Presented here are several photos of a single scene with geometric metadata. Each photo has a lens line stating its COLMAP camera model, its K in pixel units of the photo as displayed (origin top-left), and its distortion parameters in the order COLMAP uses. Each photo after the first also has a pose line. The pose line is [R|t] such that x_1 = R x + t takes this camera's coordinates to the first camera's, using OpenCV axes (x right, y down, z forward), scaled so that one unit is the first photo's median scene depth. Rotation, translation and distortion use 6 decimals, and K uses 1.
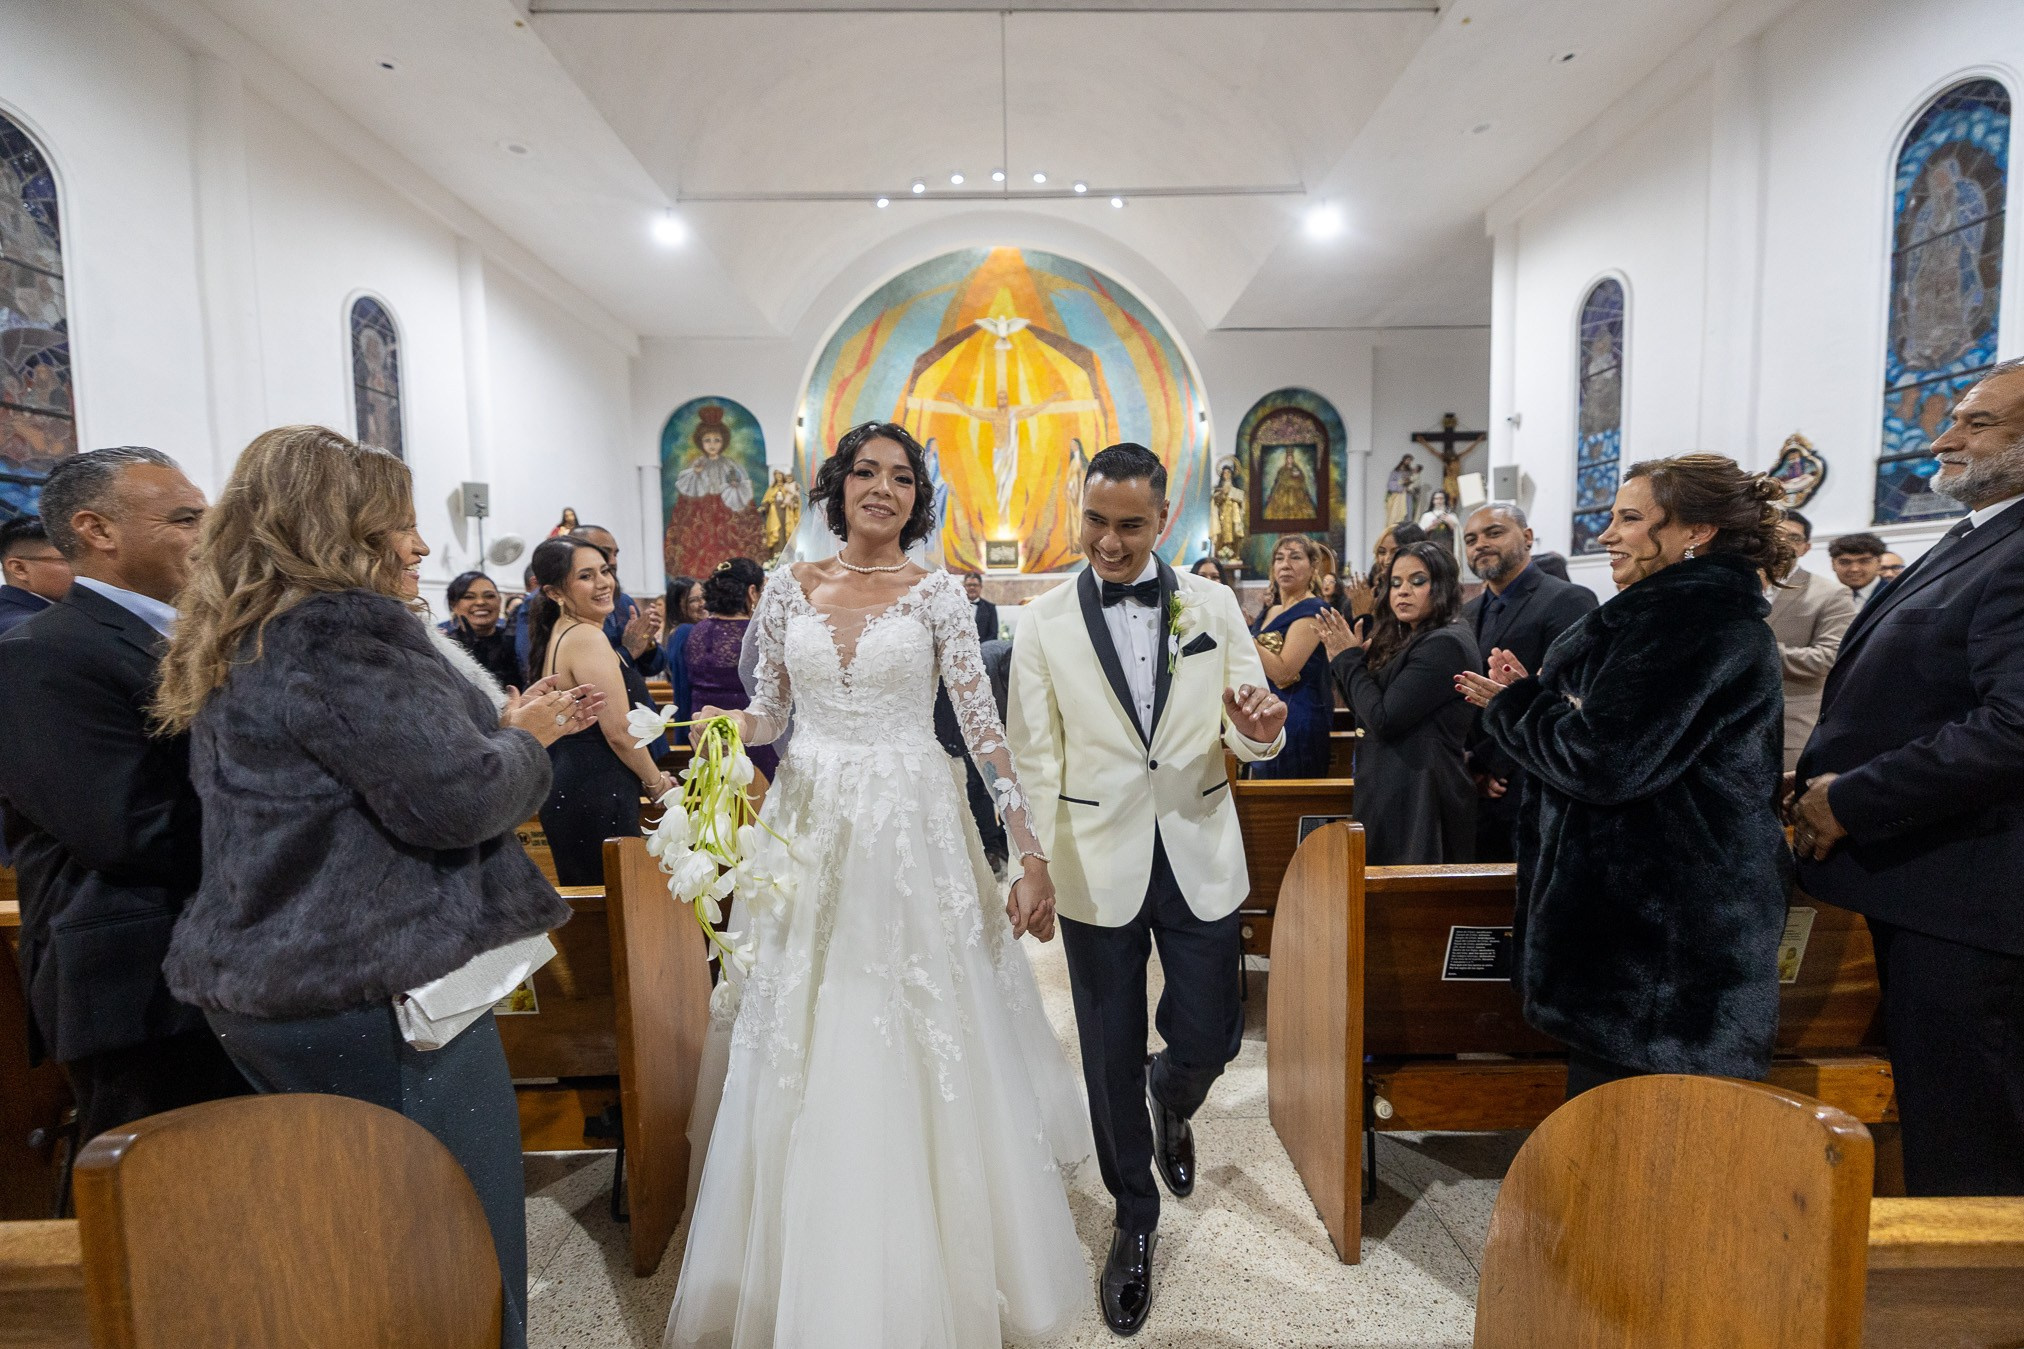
lens RADIAL K [[872.7, 0, 1012.3], [0, 872.7, 677.5], [0, 0, 1]] dist [0.000199, 0.000003]
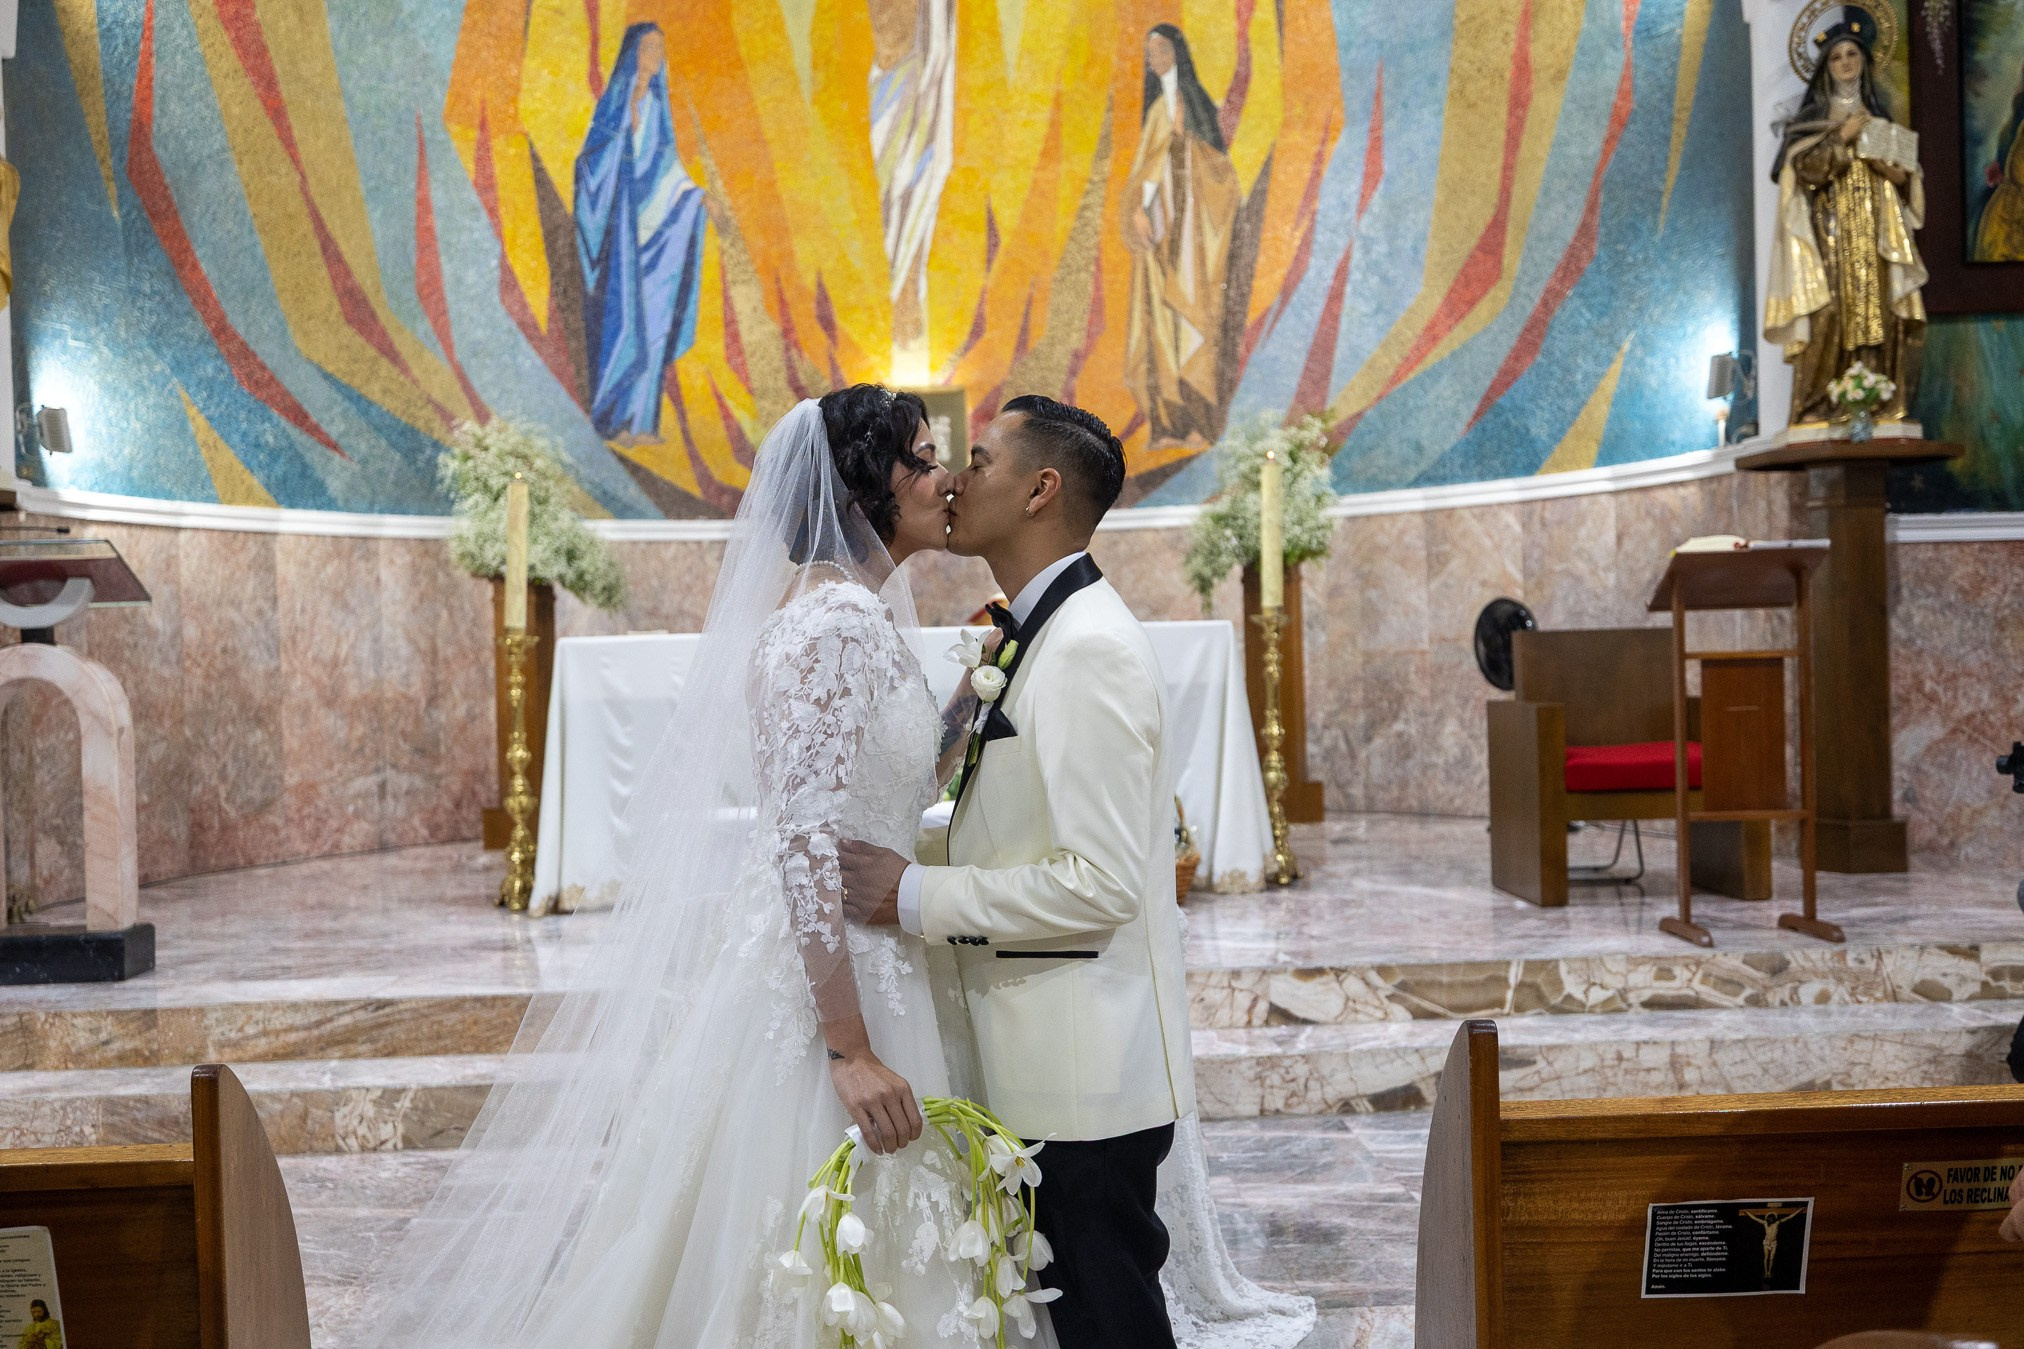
lens RADIAL K [[2045.6, 0, 1011.6], [0, 2045.6, 673.0], [0, 0, 1]] dist [0.003115, 0.000000]
pose [[0.999196, -0.012830, 0.037977, -0.003214], [0.015226, 0.997866, -0.063501, -0.027135], [-0.037081, 0.064028, 0.997259, 0.360749]]
